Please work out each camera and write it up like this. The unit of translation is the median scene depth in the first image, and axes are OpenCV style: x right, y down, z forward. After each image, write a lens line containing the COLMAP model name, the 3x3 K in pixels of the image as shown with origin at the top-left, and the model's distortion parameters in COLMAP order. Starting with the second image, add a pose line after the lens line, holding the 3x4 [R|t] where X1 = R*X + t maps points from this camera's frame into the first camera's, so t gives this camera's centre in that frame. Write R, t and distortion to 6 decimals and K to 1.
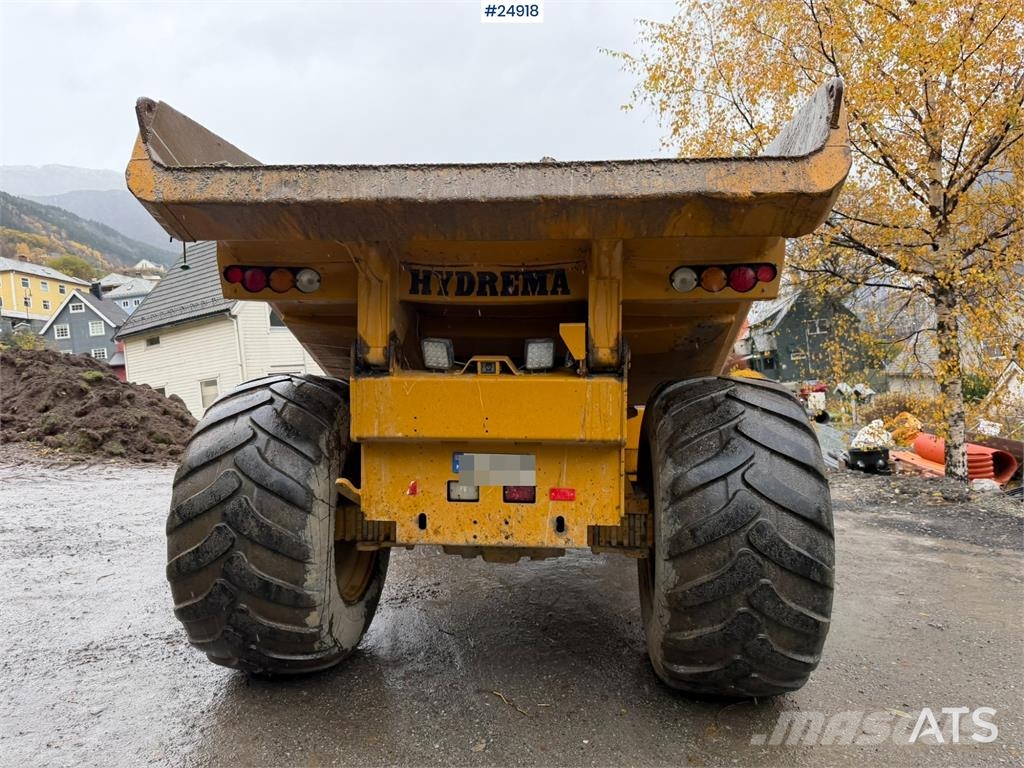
lens RADIAL K [[710.5, 0, 517.2], [0, 710.5, 383.5], [0, 0, 1]] dist [0.154018, -0.307120]
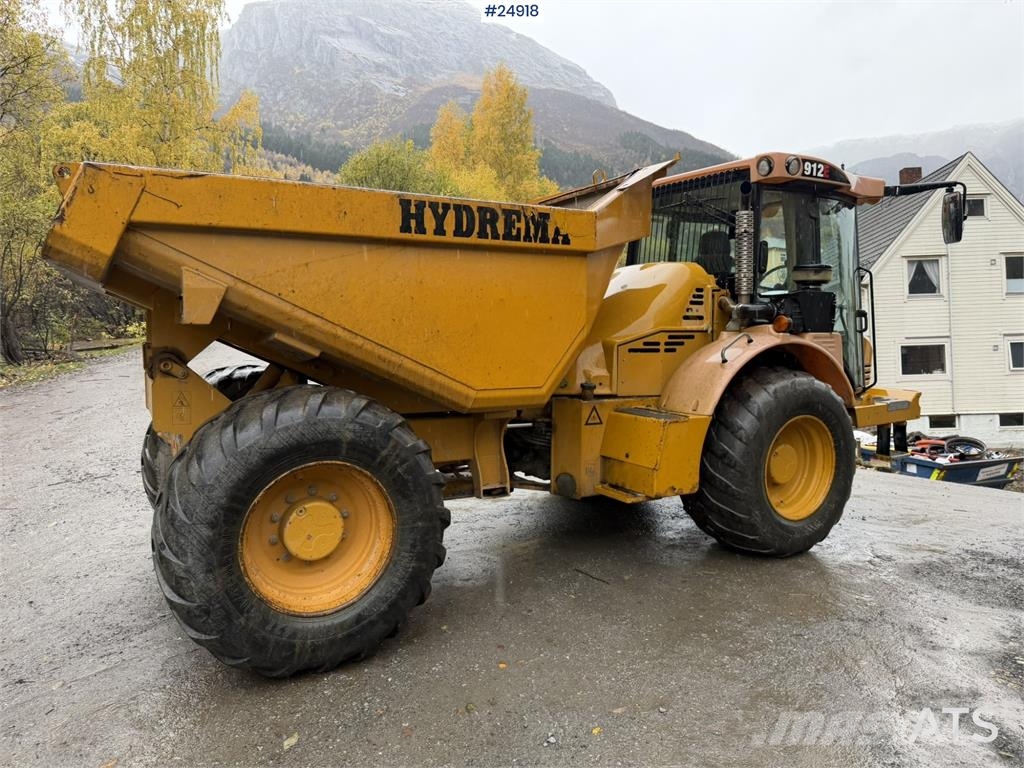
lens RADIAL K [[707.6, 0, 516.3], [0, 707.6, 386.9], [0, 0, 1]] dist [0.148381, -0.288567]
pose [[0.558447, 0.071206, -0.826478, 1.589589], [-0.028892, 0.997374, 0.066408, -0.104802], [0.829037, -0.013206, 0.559038, 0.768130]]
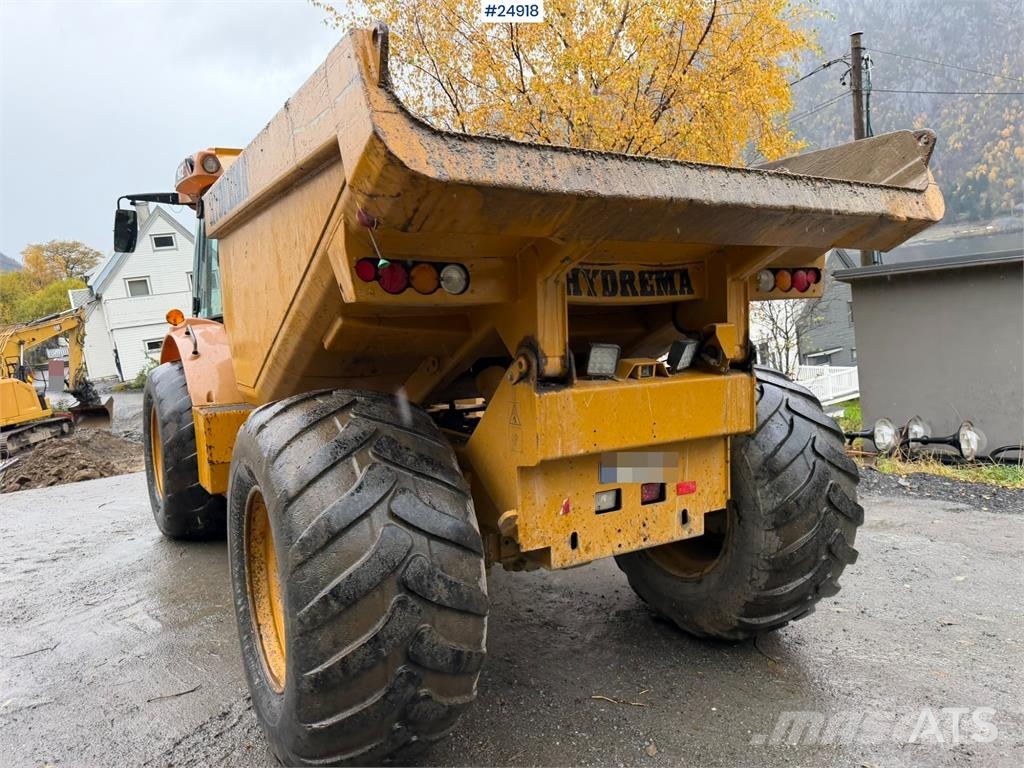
lens RADIAL K [[710.5, 0, 517.2], [0, 710.5, 383.5], [0, 0, 1]] dist [0.154018, -0.307120]
pose [[0.808686, -0.078512, 0.582977, -0.740458], [0.049608, 0.996625, 0.065405, -0.076747], [-0.586145, -0.023972, 0.809851, 0.308898]]
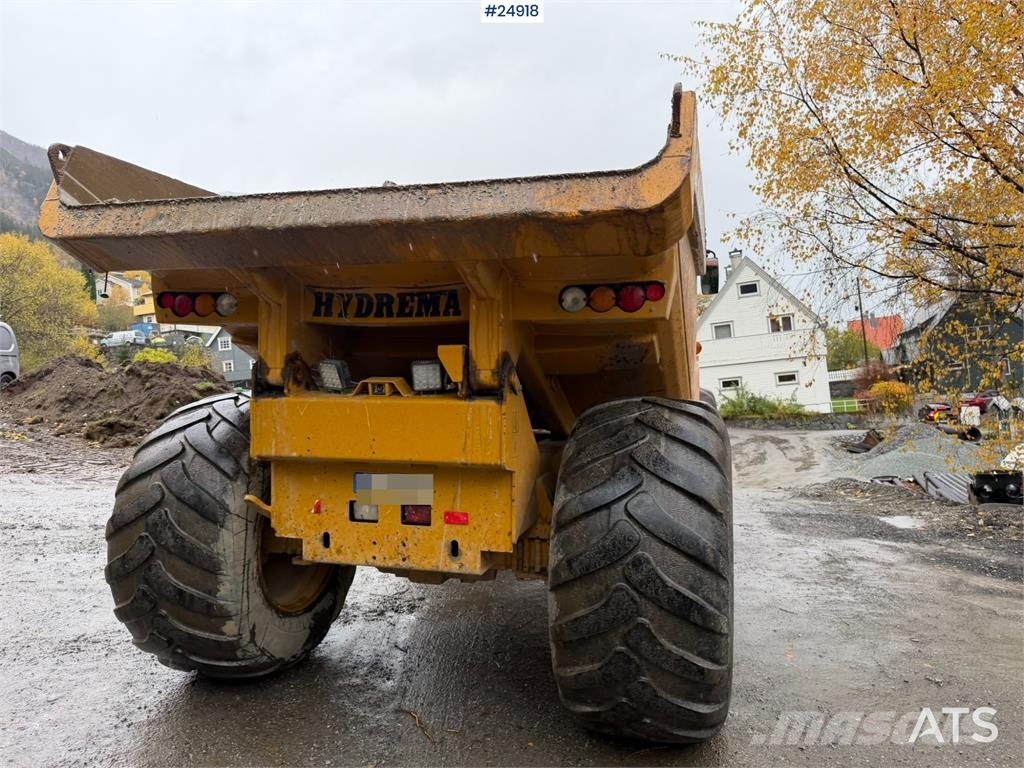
lens RADIAL K [[710.5, 0, 517.2], [0, 710.5, 383.5], [0, 0, 1]] dist [0.154018, -0.307120]
pose [[0.982940, 0.004727, -0.183867, 0.331308], [-0.007214, 0.999891, -0.012860, -0.018390], [0.183786, 0.013967, 0.982867, 0.044519]]
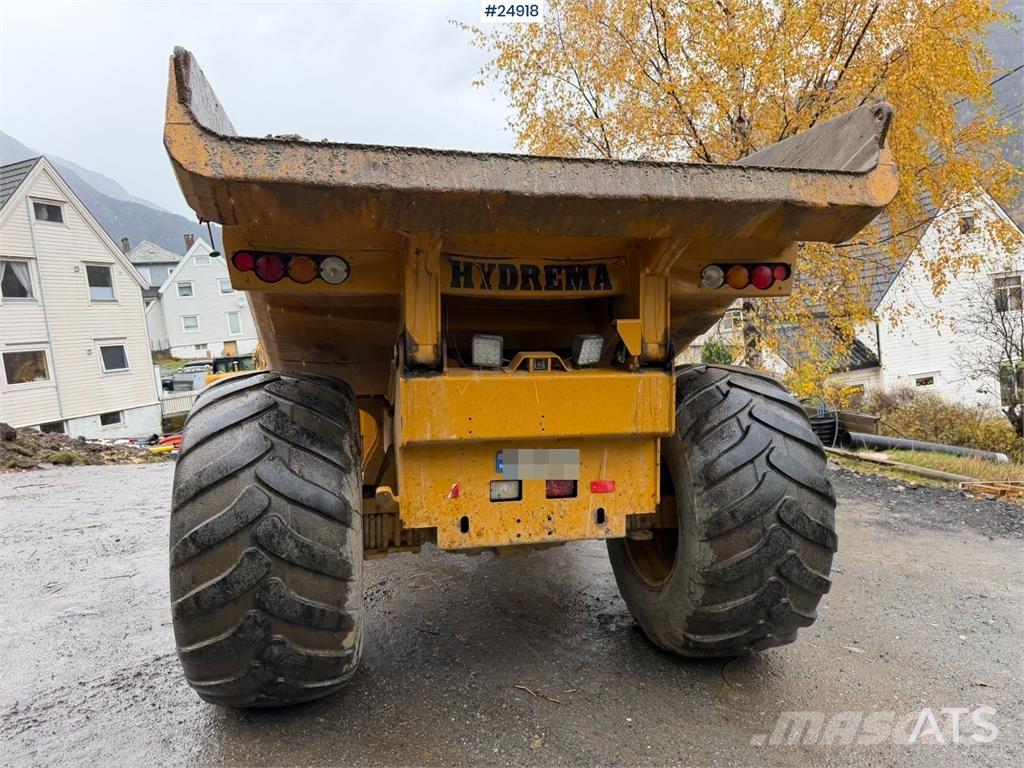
lens RADIAL K [[707.6, 0, 516.3], [0, 707.6, 386.9], [0, 0, 1]] dist [0.148381, -0.288567]
pose [[0.952095, -0.031288, 0.304197, -0.363672], [0.017935, 0.998753, 0.046594, -0.036645], [-0.305275, -0.038907, 0.951469, 0.079293]]
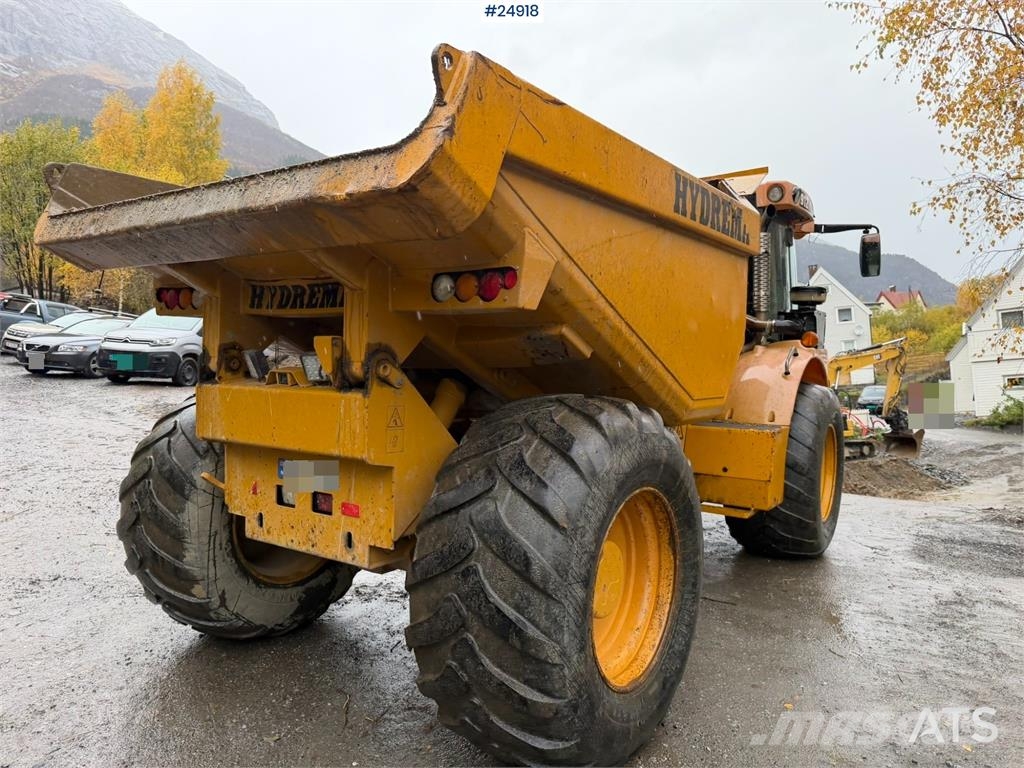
lens RADIAL K [[713.9, 0, 516.8], [0, 713.9, 386.0], [0, 0, 1]] dist [0.045455, -0.040049]
pose [[0.865542, 0.033127, -0.499739, 0.757886], [-0.031610, 0.999434, 0.011503, -0.033720], [0.499837, 0.005840, 0.866100, 0.265809]]
